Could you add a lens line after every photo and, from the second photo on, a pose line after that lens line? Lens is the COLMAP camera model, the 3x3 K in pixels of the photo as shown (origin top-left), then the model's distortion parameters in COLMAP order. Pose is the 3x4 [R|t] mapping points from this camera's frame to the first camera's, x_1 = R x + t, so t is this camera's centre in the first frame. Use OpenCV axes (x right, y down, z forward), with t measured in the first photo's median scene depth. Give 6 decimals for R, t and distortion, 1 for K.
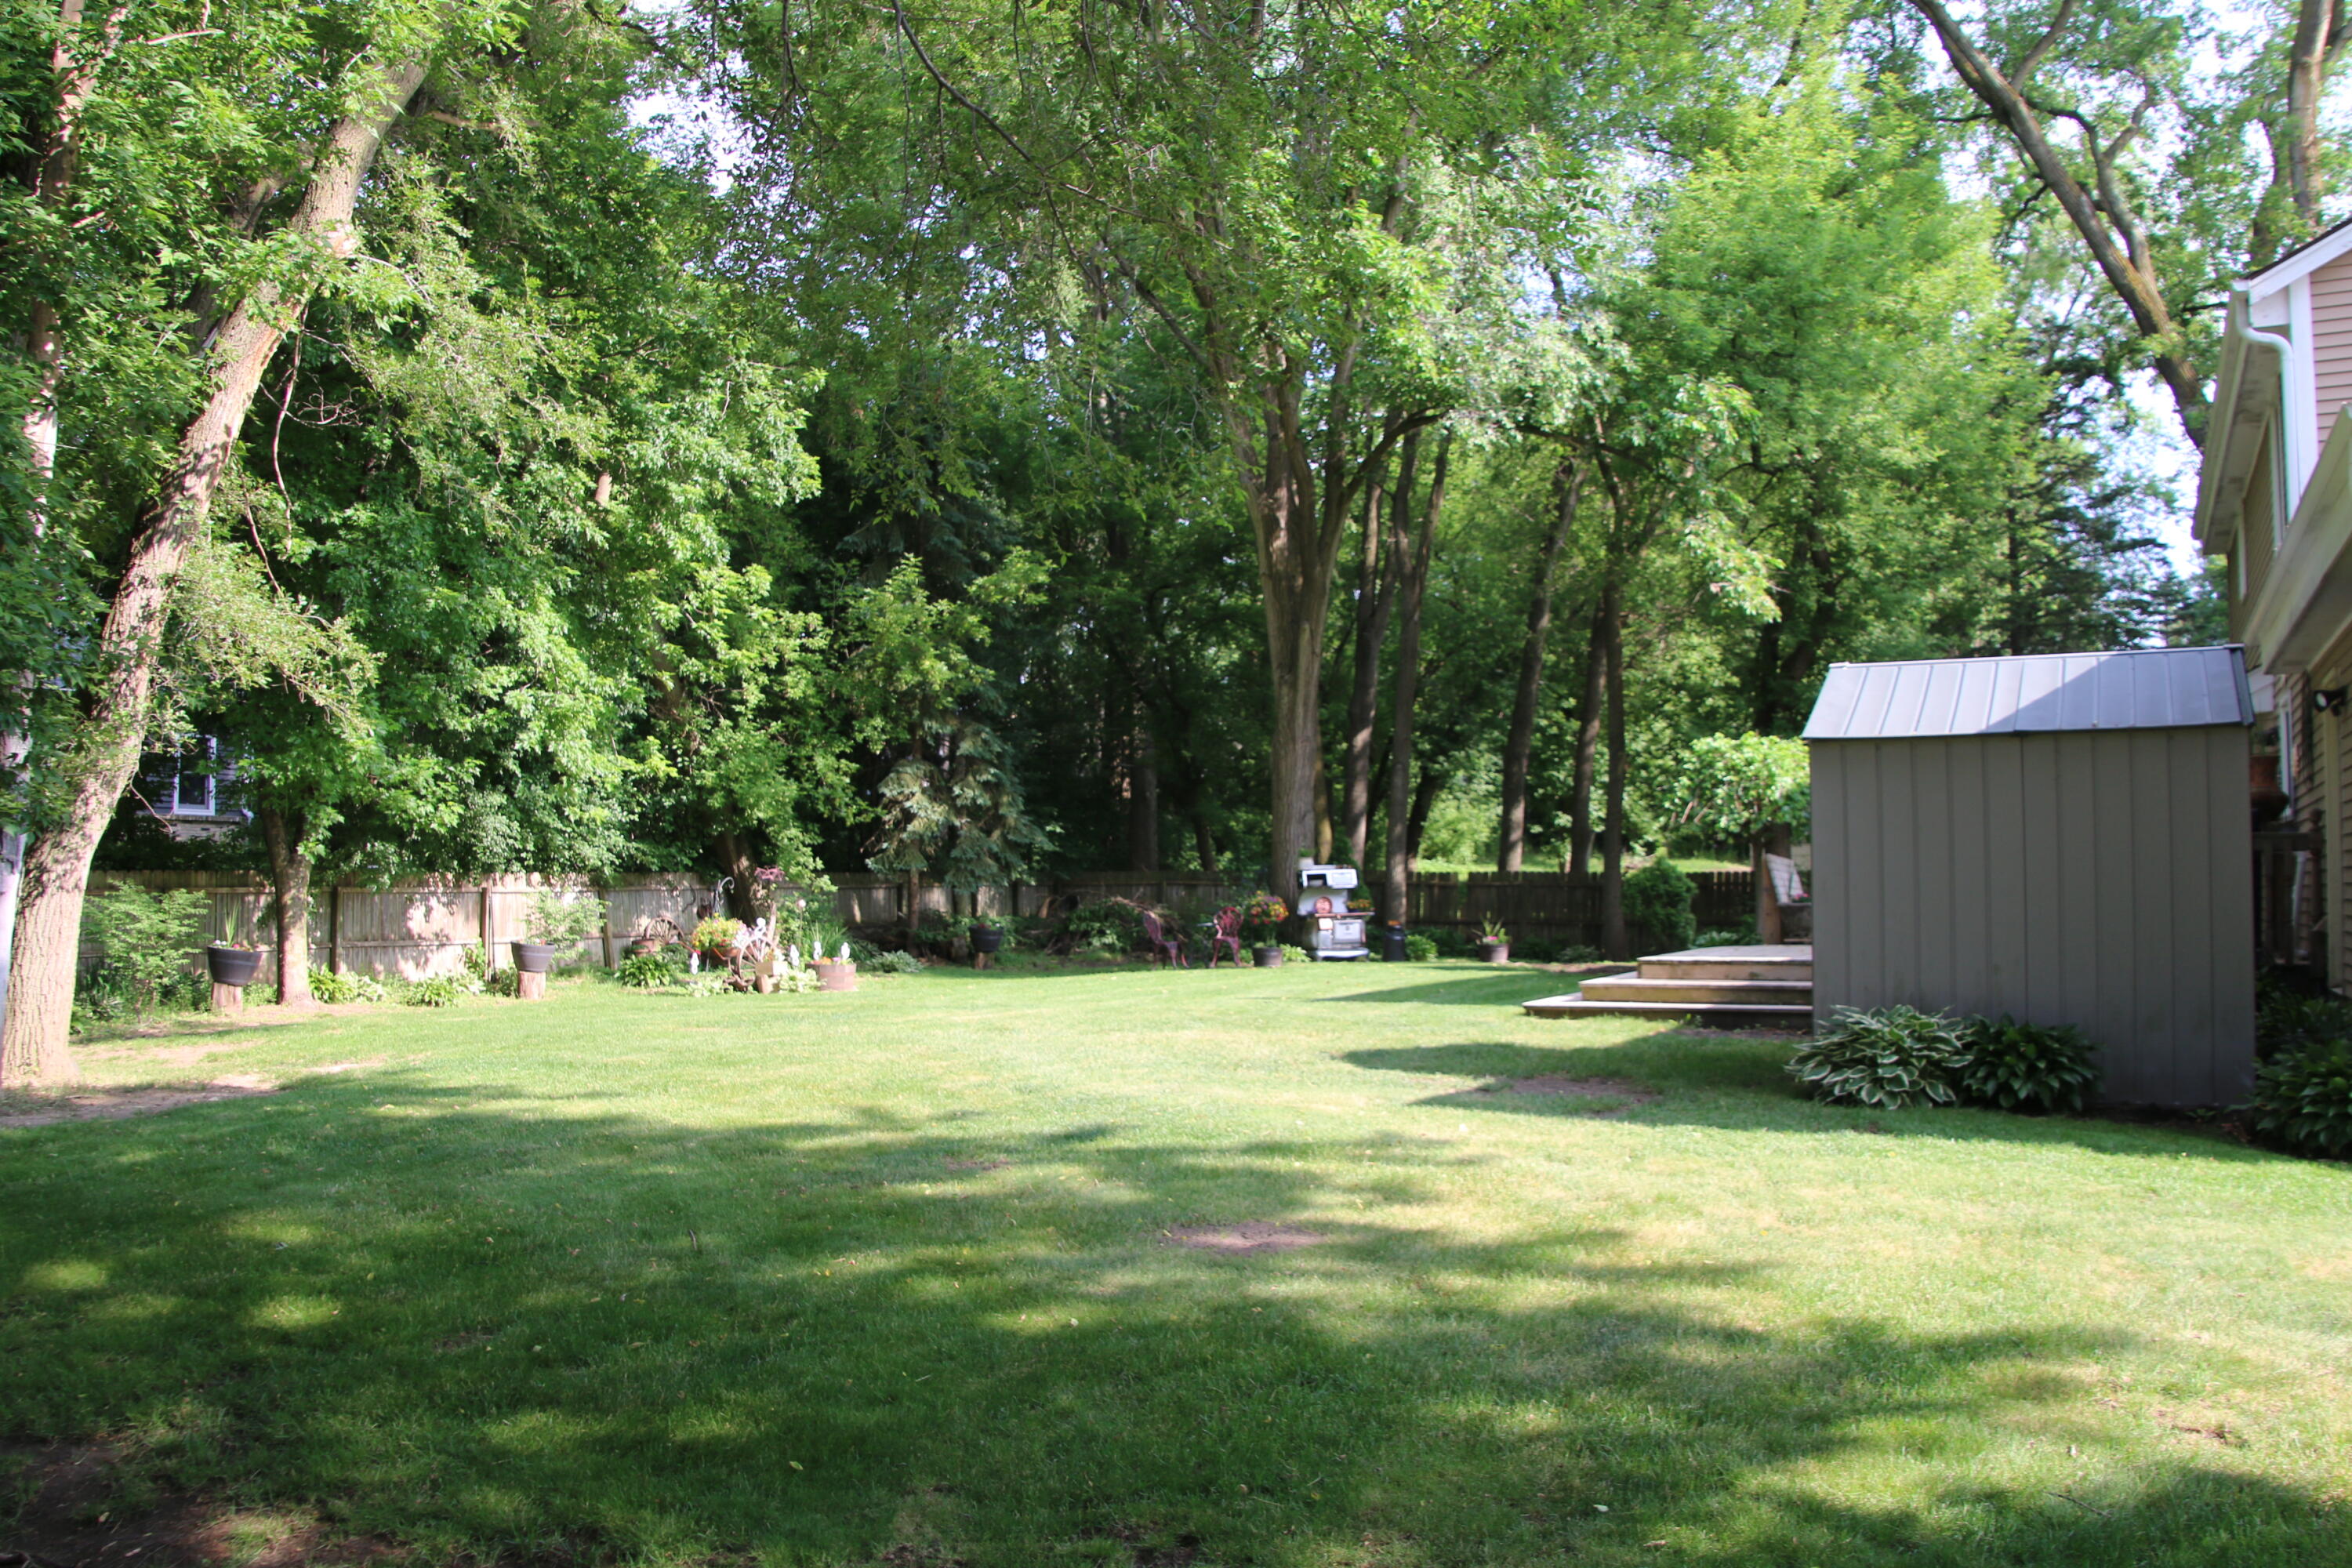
lens RADIAL K [[1960.9, 0, 1173.0], [0, 1960.9, 795.0], [0, 0, 1]] dist [-0.170943, 0.125844]
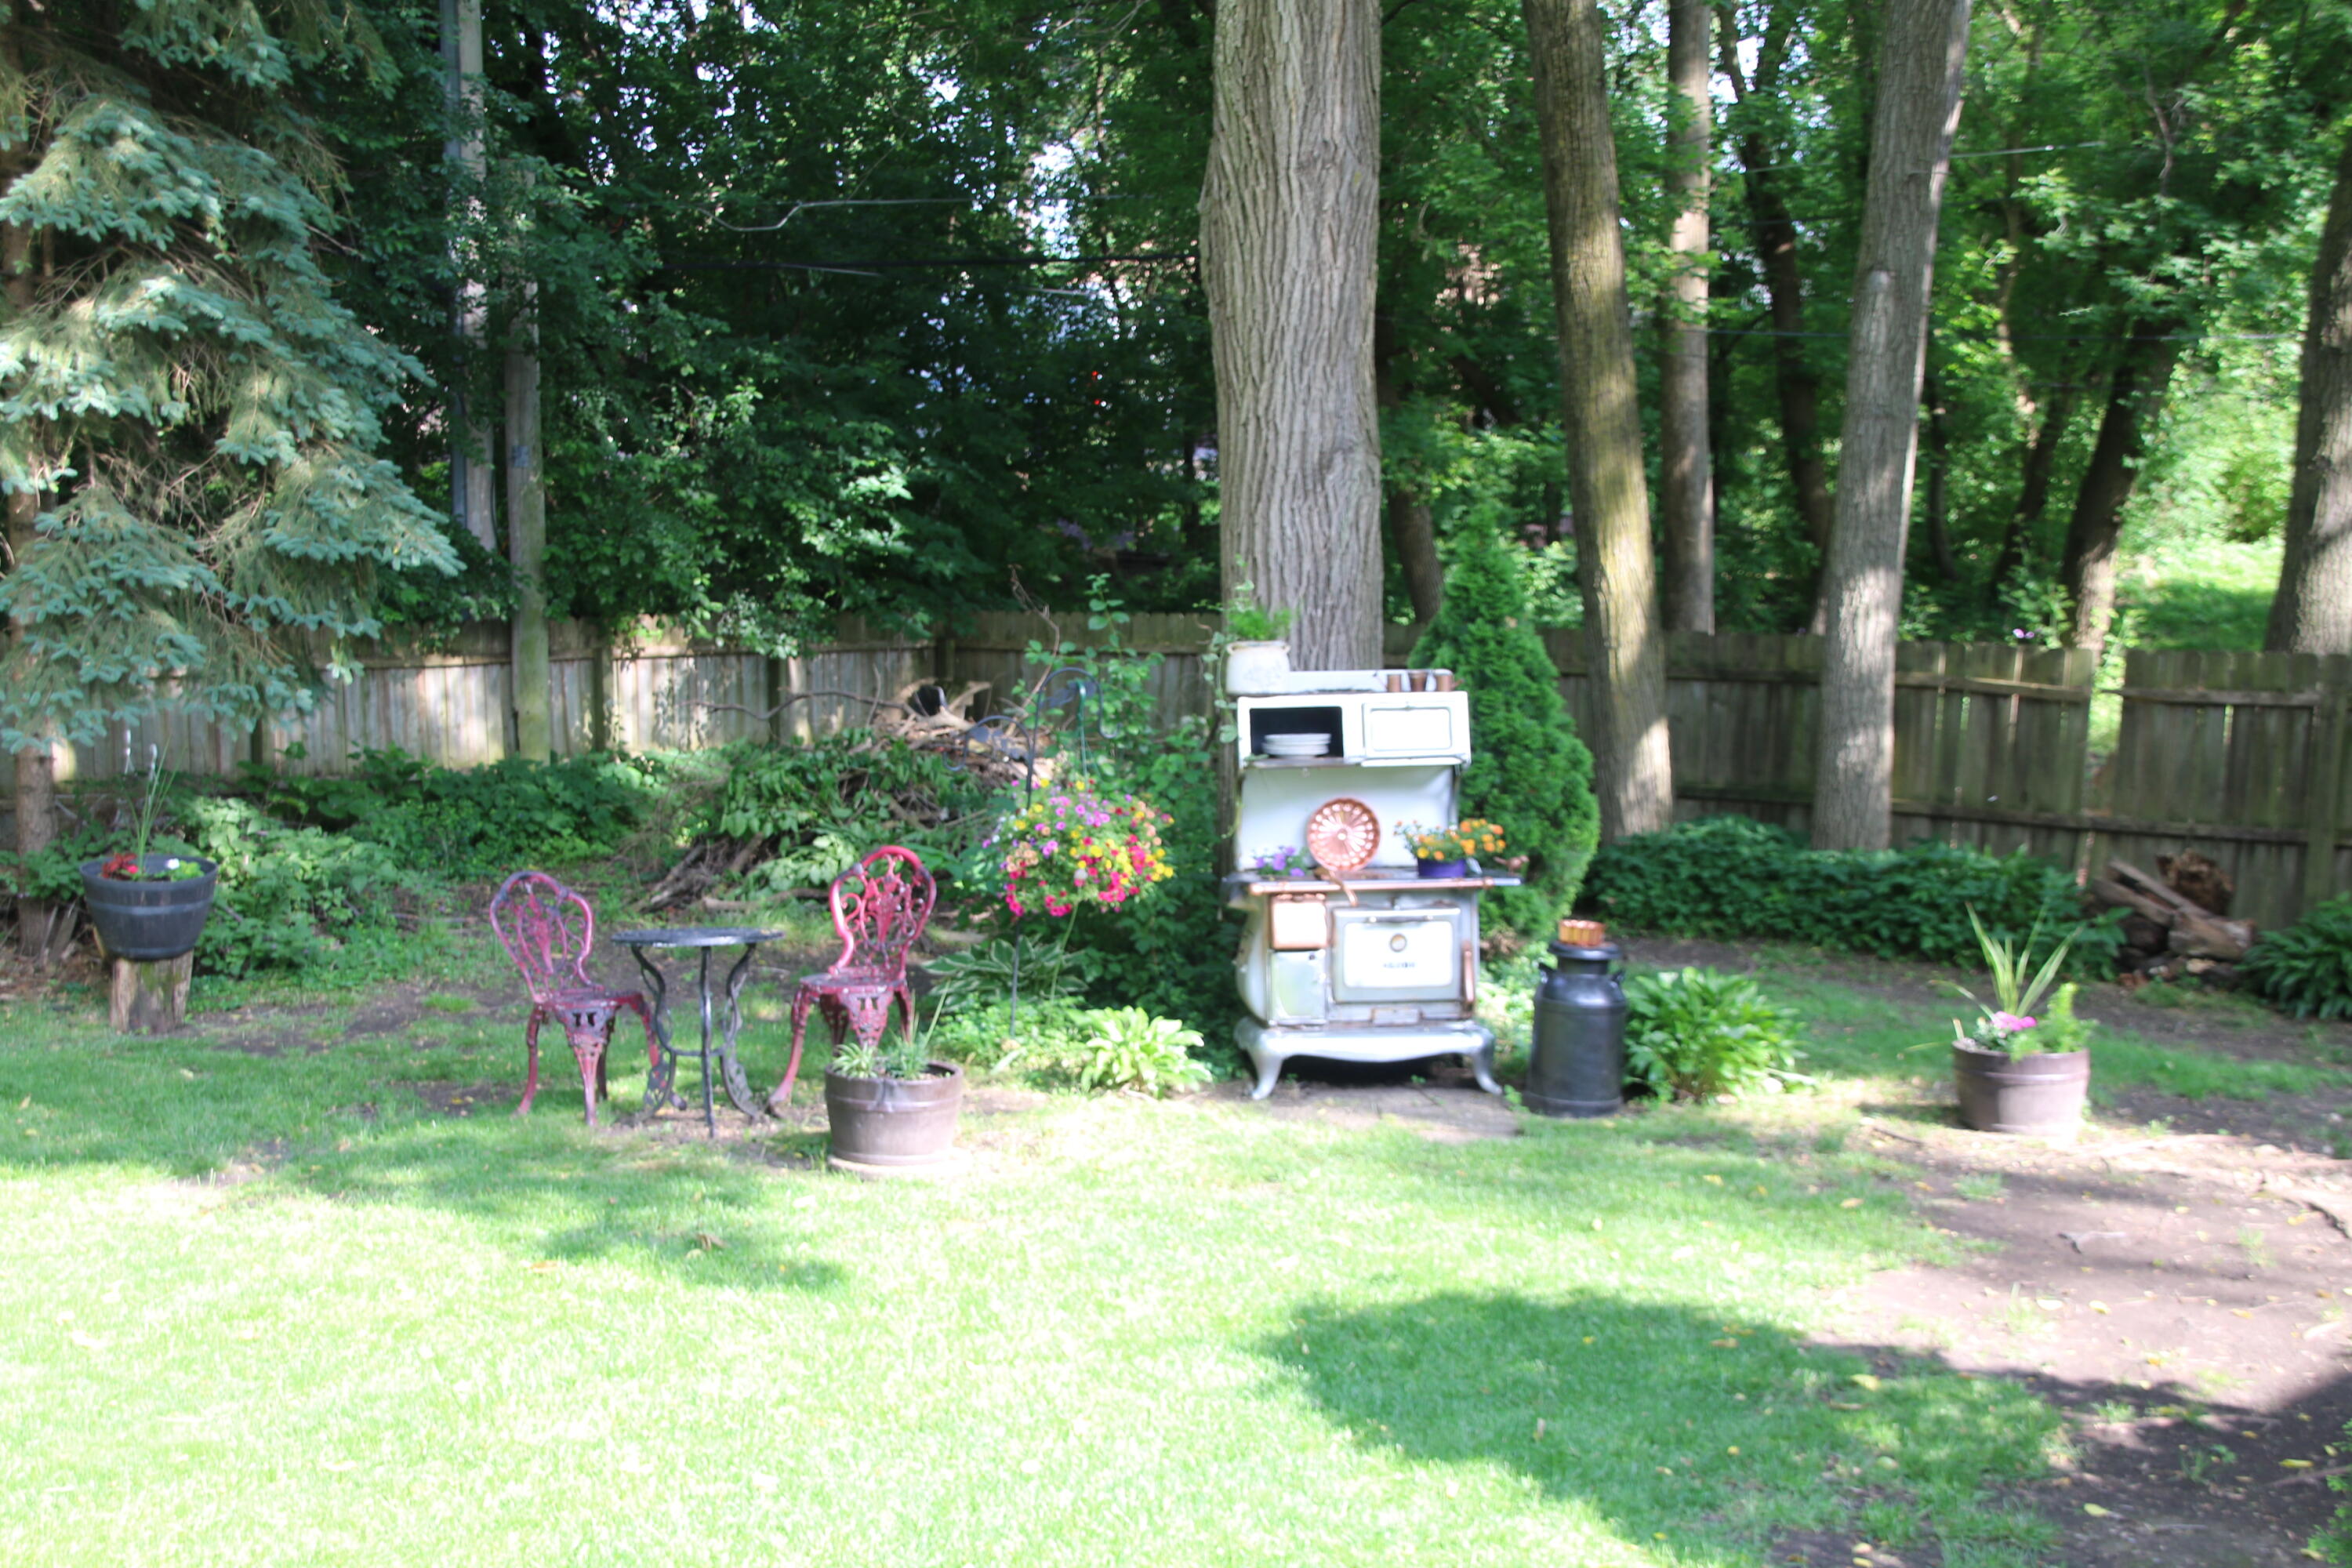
lens RADIAL K [[3226.3, 0, 1175.7], [0, 3226.3, 790.8], [0, 0, 1]] dist [0.152709, 0.004114]
pose [[0.965180, 0.028763, -0.260002, 0.162810], [0.004711, 0.991864, 0.127214, -0.000479], [0.261546, -0.124009, 0.957191, 0.609793]]
